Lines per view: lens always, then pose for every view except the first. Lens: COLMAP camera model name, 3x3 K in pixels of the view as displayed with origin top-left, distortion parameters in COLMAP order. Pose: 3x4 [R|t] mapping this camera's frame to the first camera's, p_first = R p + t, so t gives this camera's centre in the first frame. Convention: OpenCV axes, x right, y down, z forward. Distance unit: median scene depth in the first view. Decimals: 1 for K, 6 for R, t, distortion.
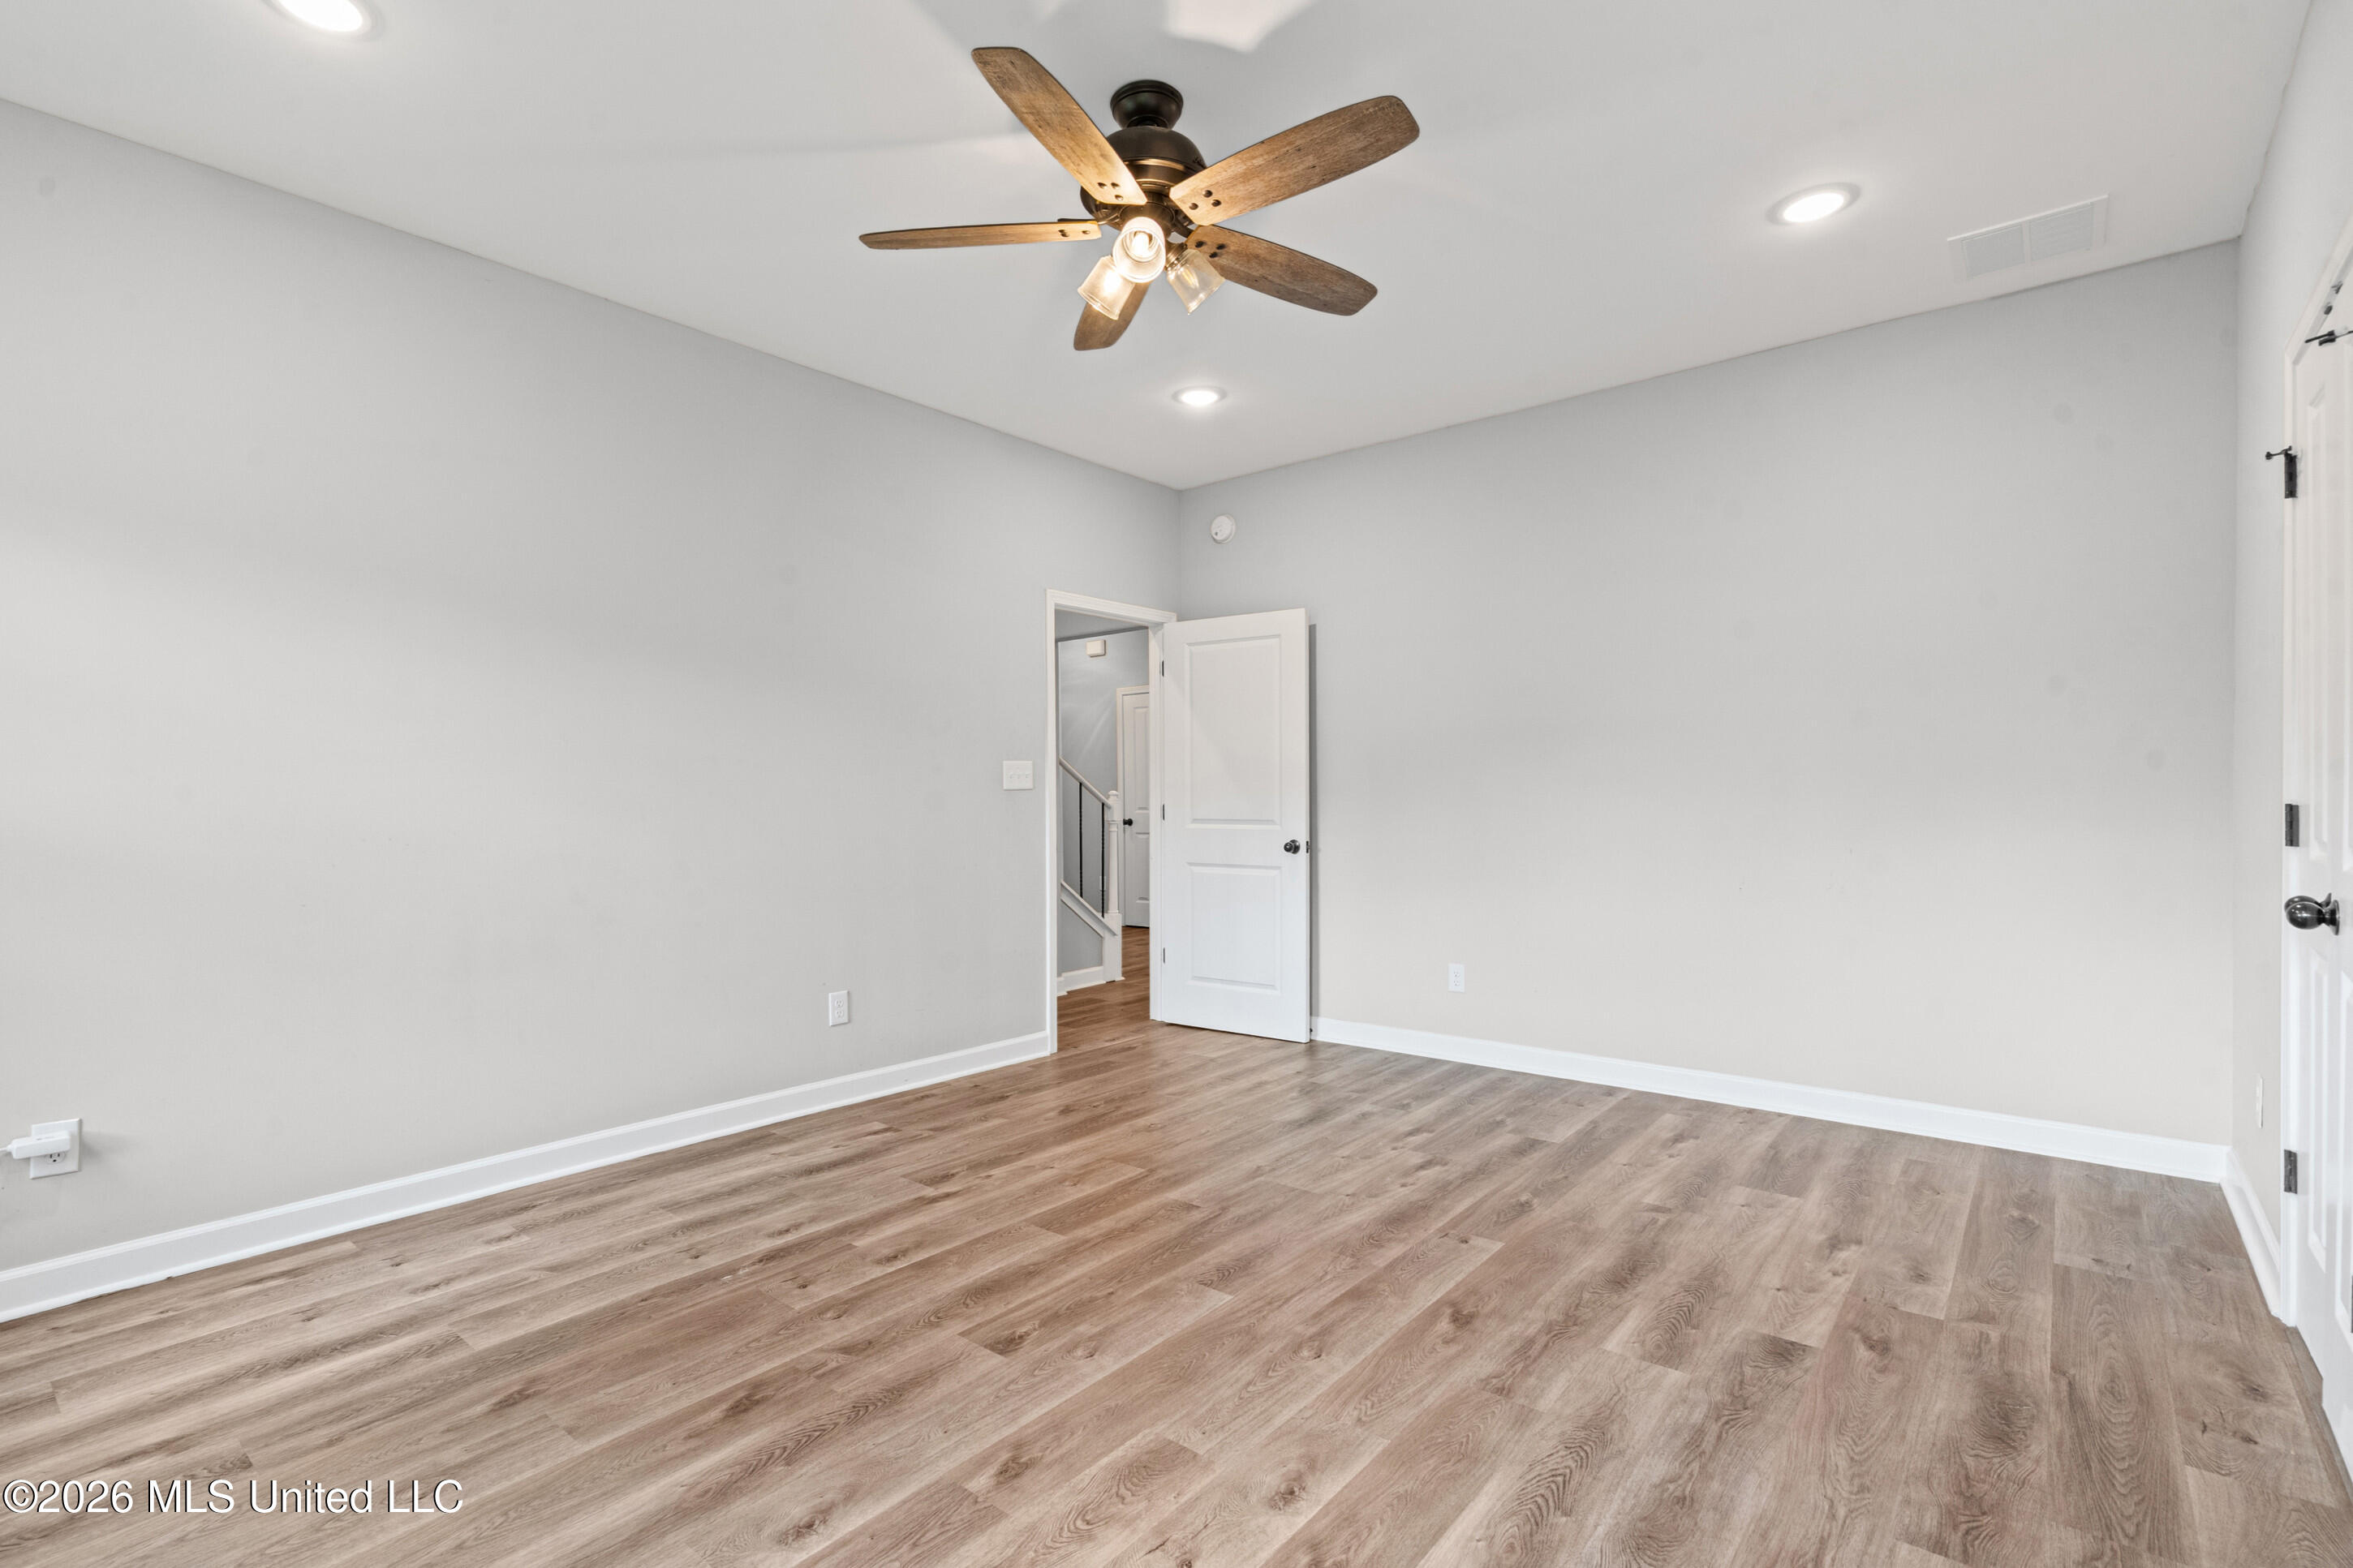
lens RADIAL K [[1085.7, 0, 1169.0], [0, 1085.7, 777.8], [0, 0, 1]] dist [-0.002700, 0.002014]
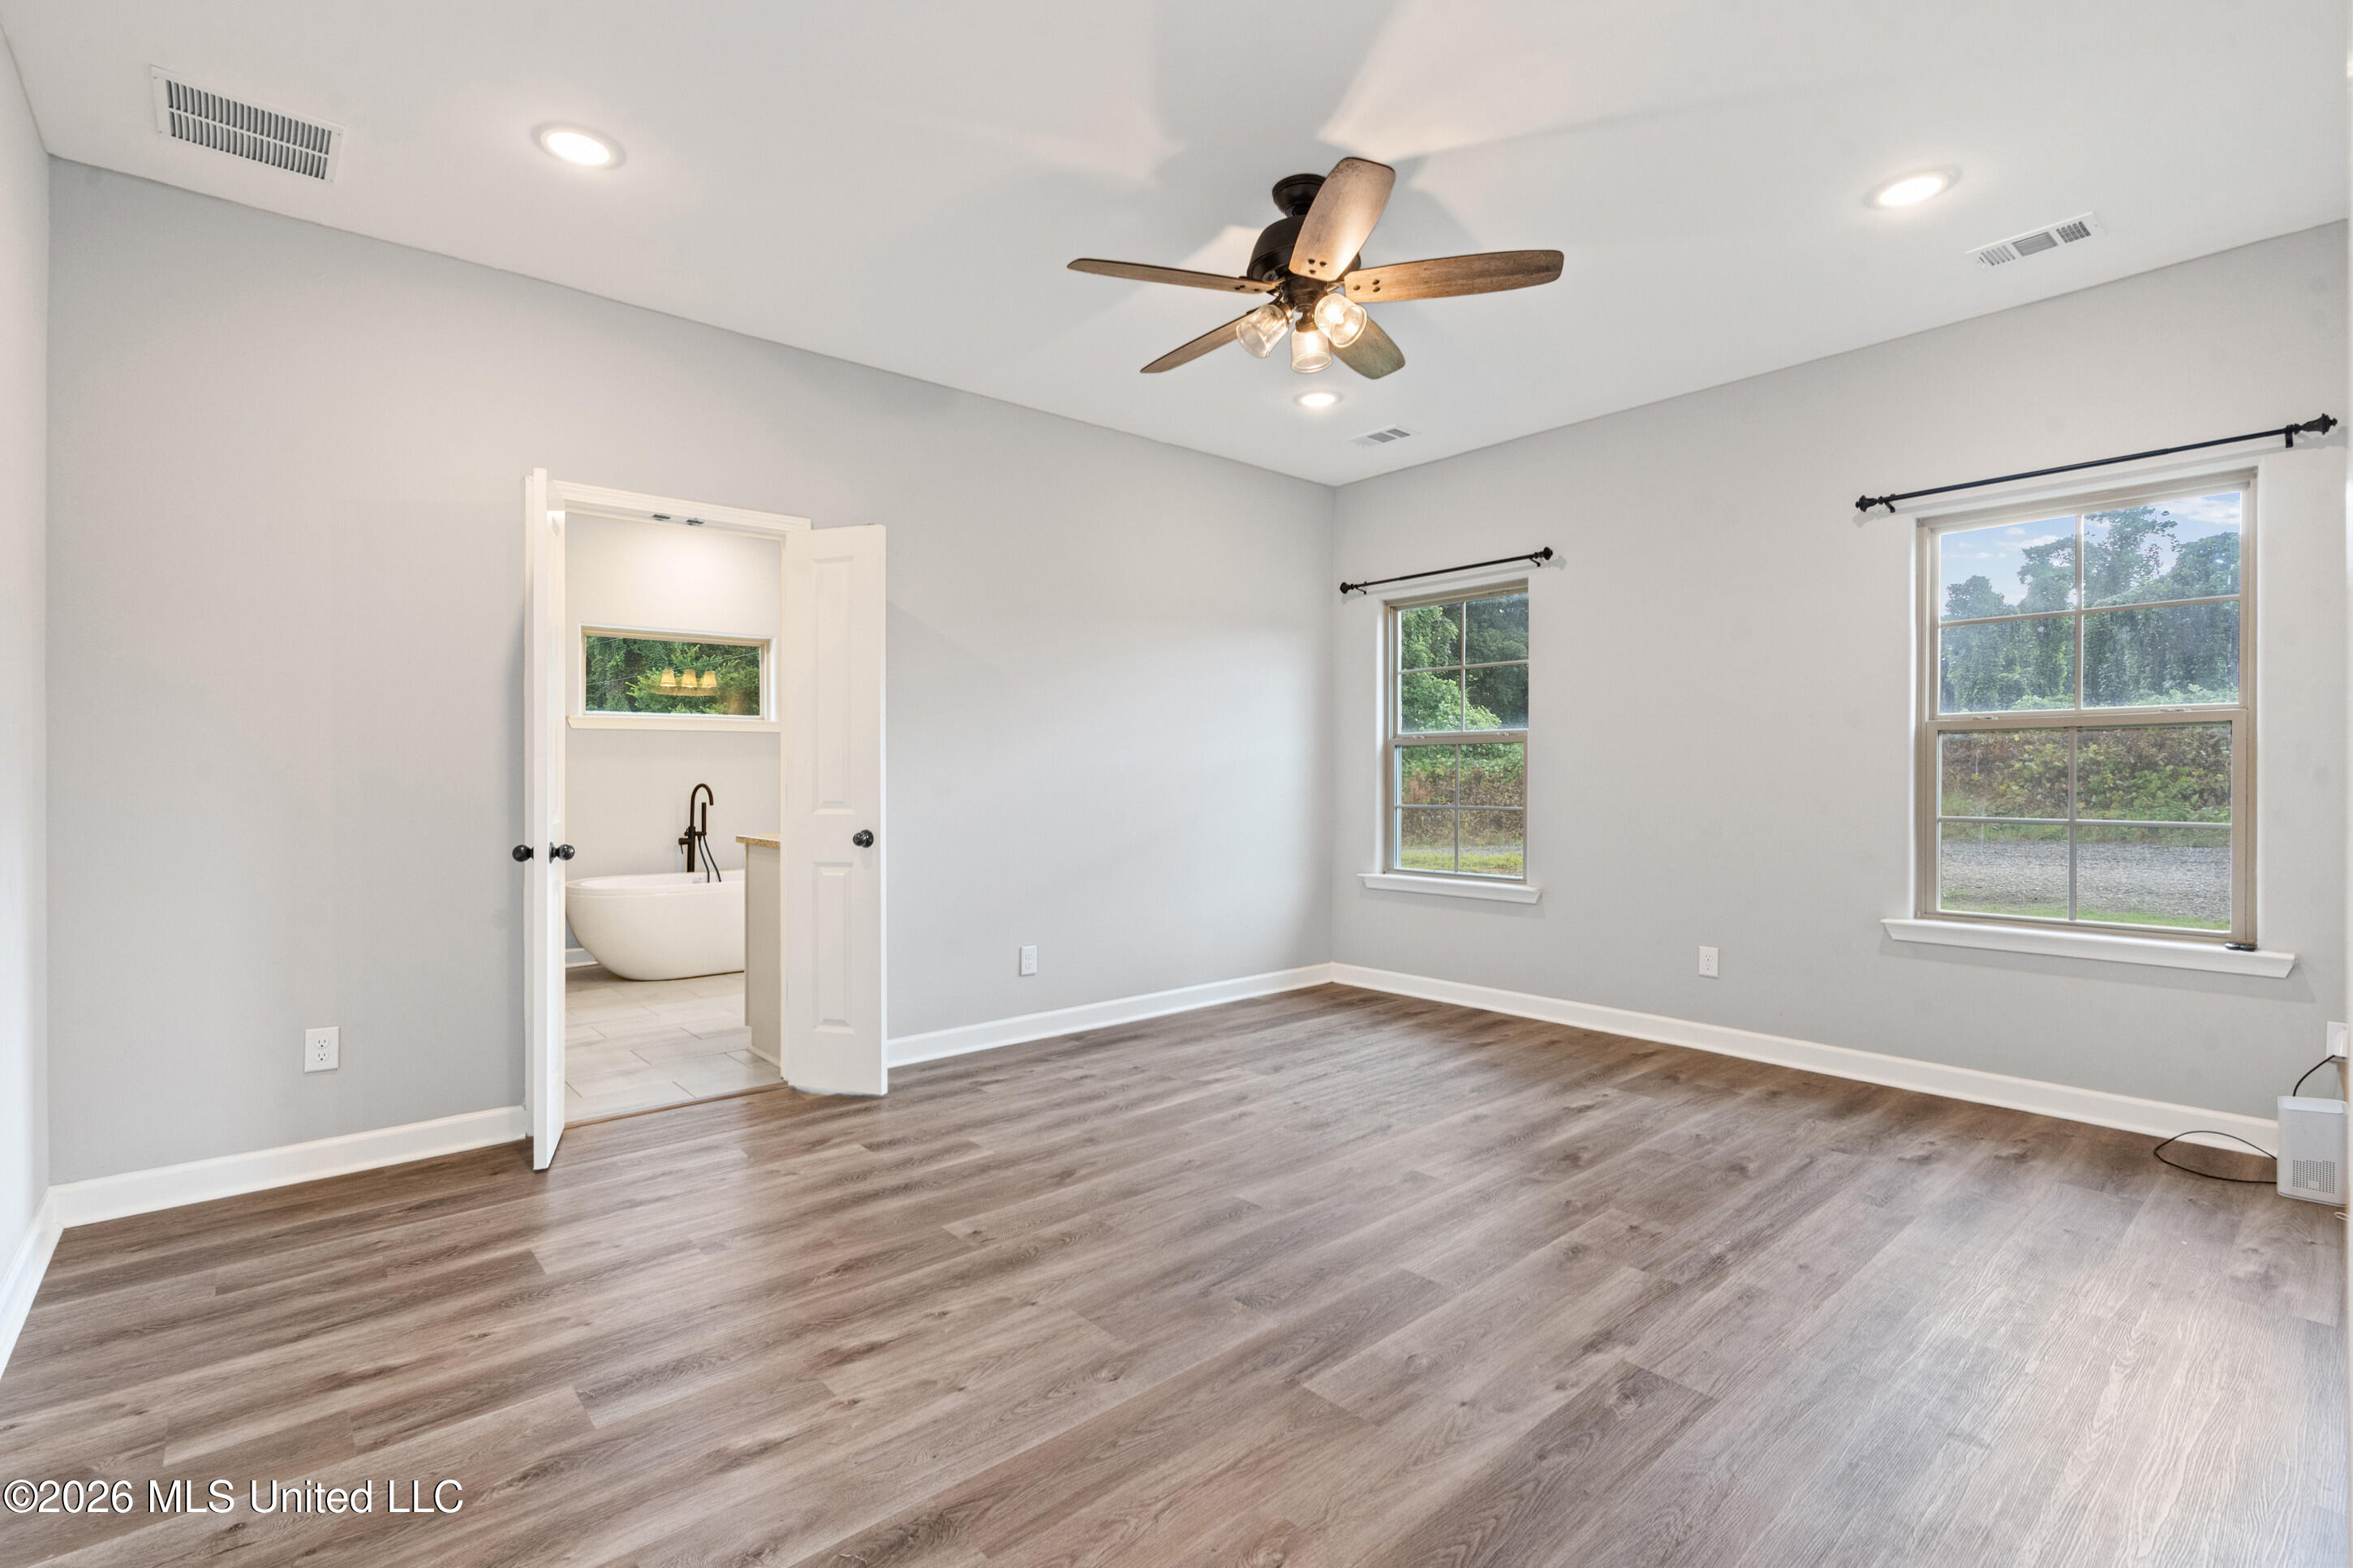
lens RADIAL K [[1085.7, 0, 1156.4], [0, 1085.7, 778.0], [0, 0, 1]] dist [-0.002700, 0.002014]
pose [[-0.983980, 0.011142, 0.177932, -0.066549], [0.009405, 0.999900, -0.010603, 0.032999], [-0.178032, -0.008760, -0.983986, 2.006477]]
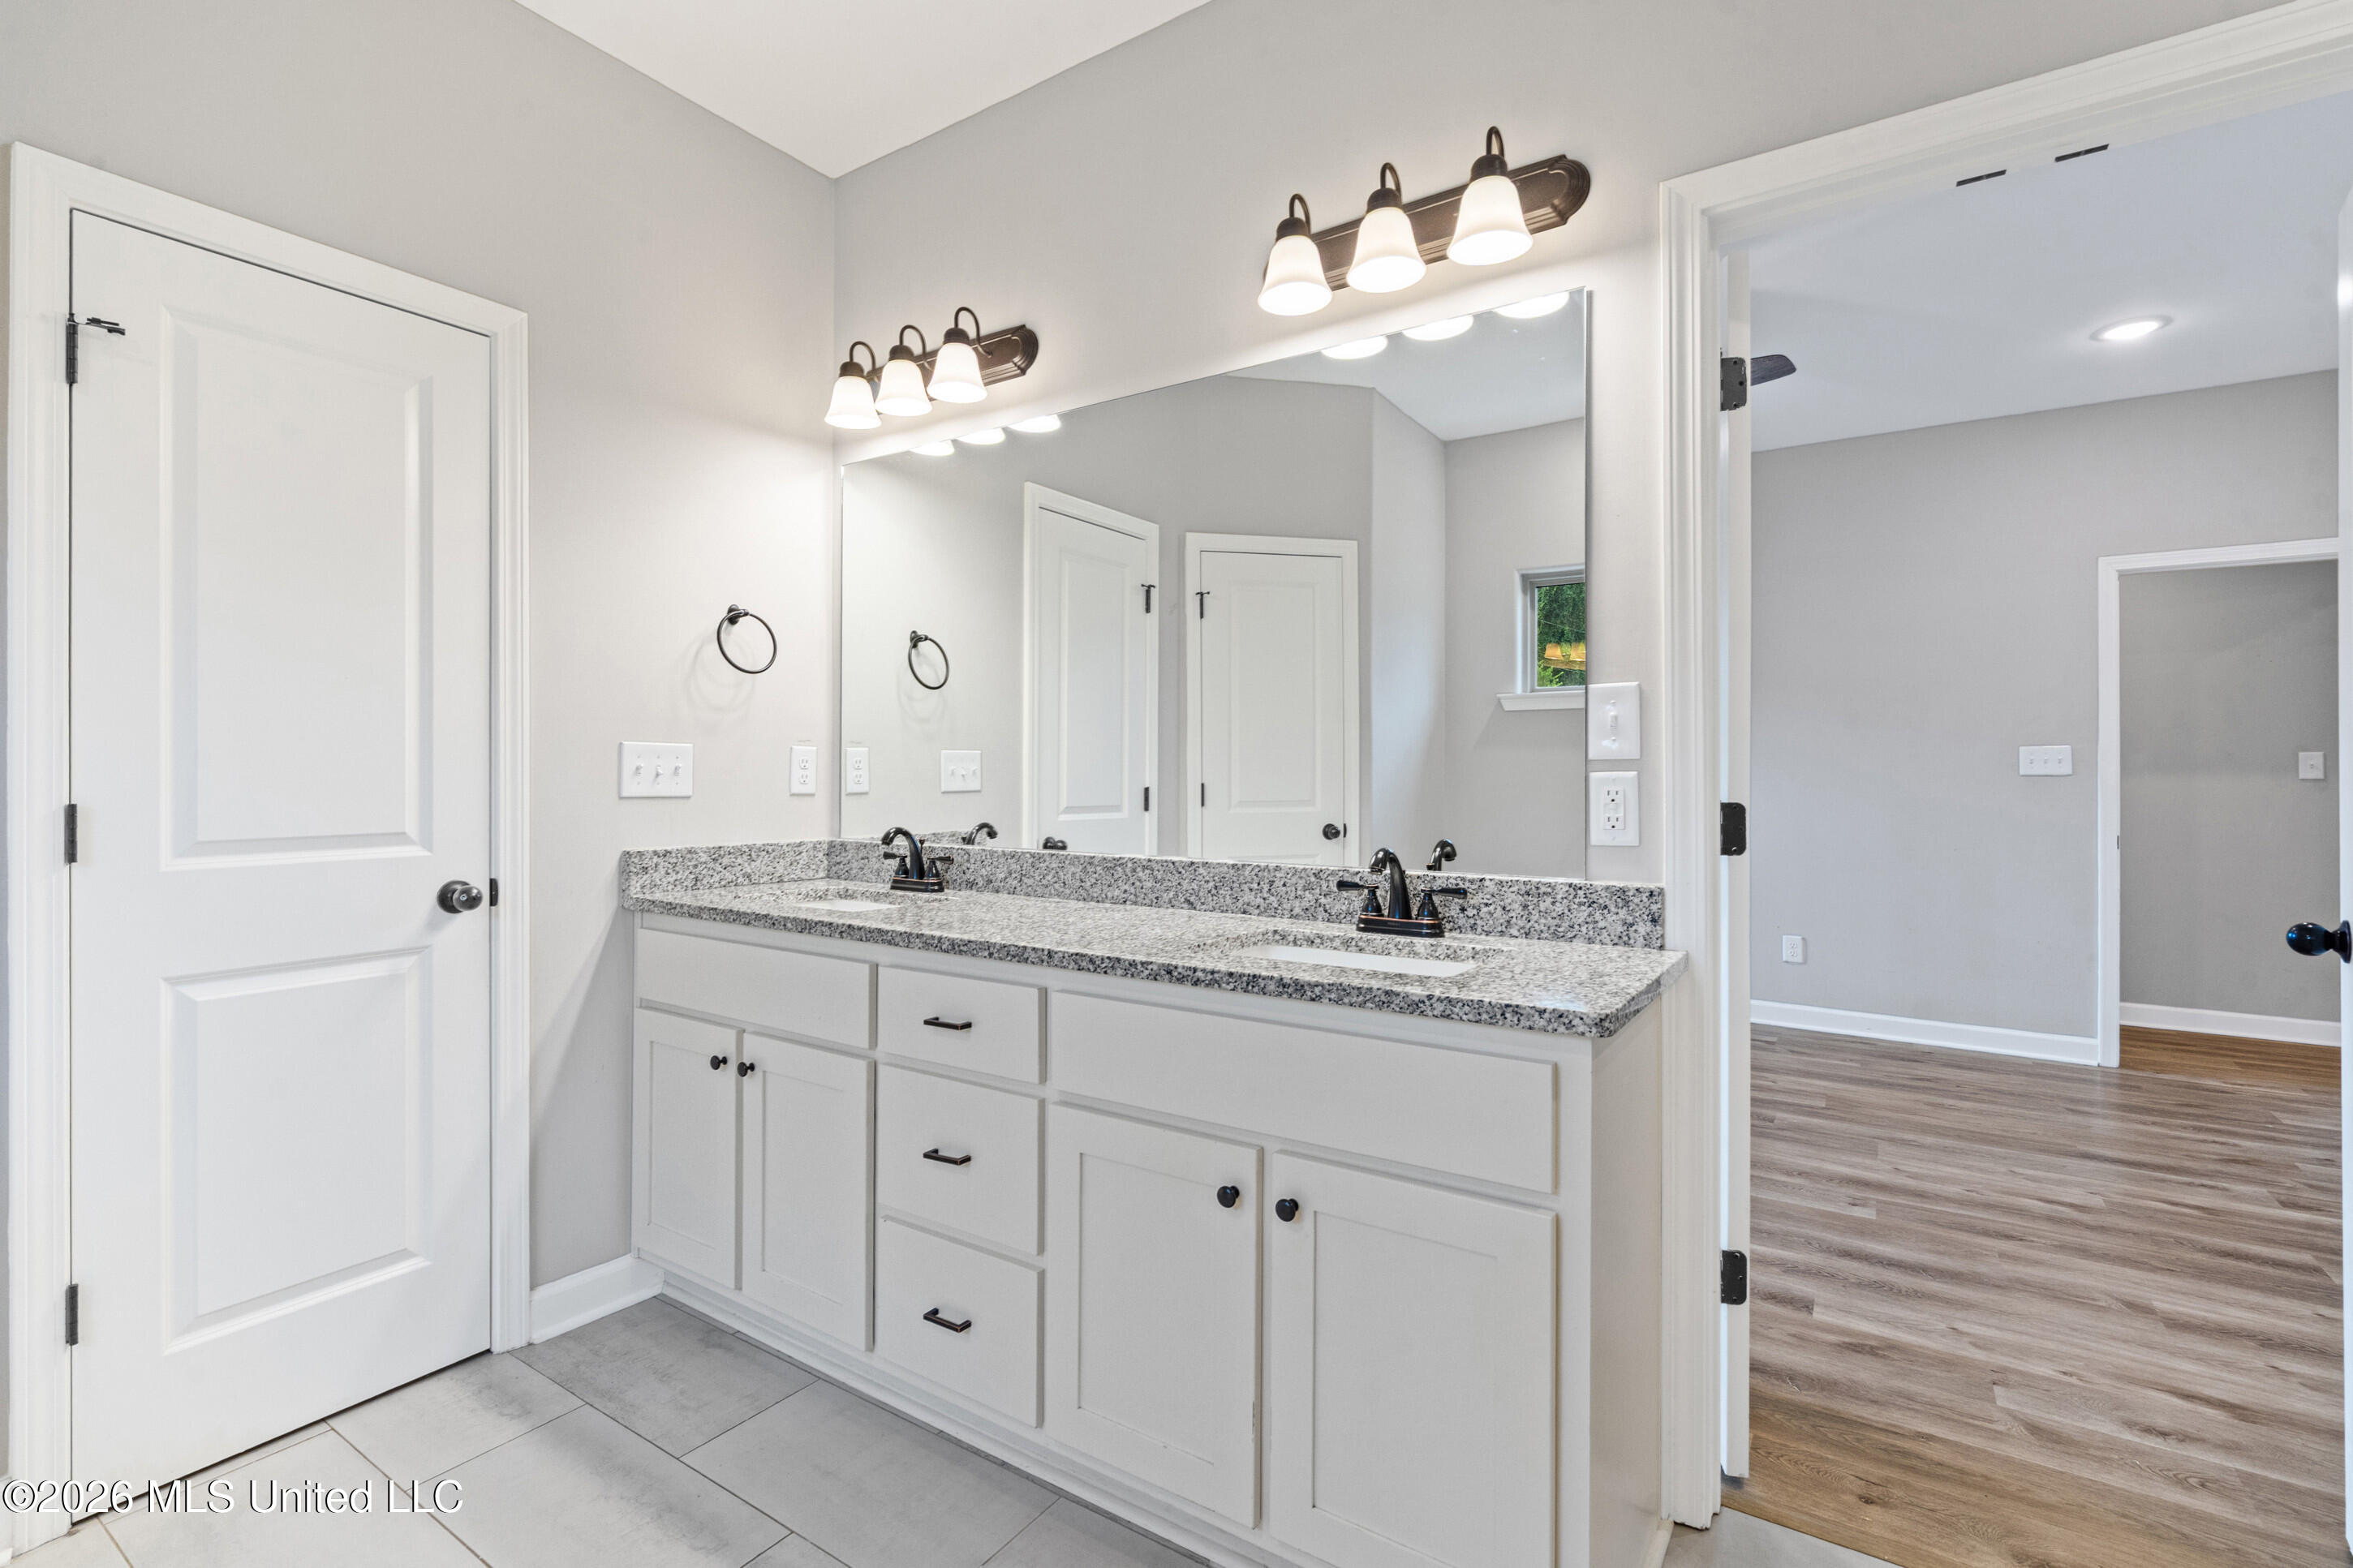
lens RADIAL K [[1085.7, 0, 1151.6], [0, 1085.7, 769.2], [0, 0, 1]] dist [-0.002700, 0.002014]
pose [[0.091419, 0.000502, -0.995812, 1.313318], [0.010449, 0.999944, 0.001463, -0.006906], [0.995758, -0.010539, 0.091409, 0.232769]]
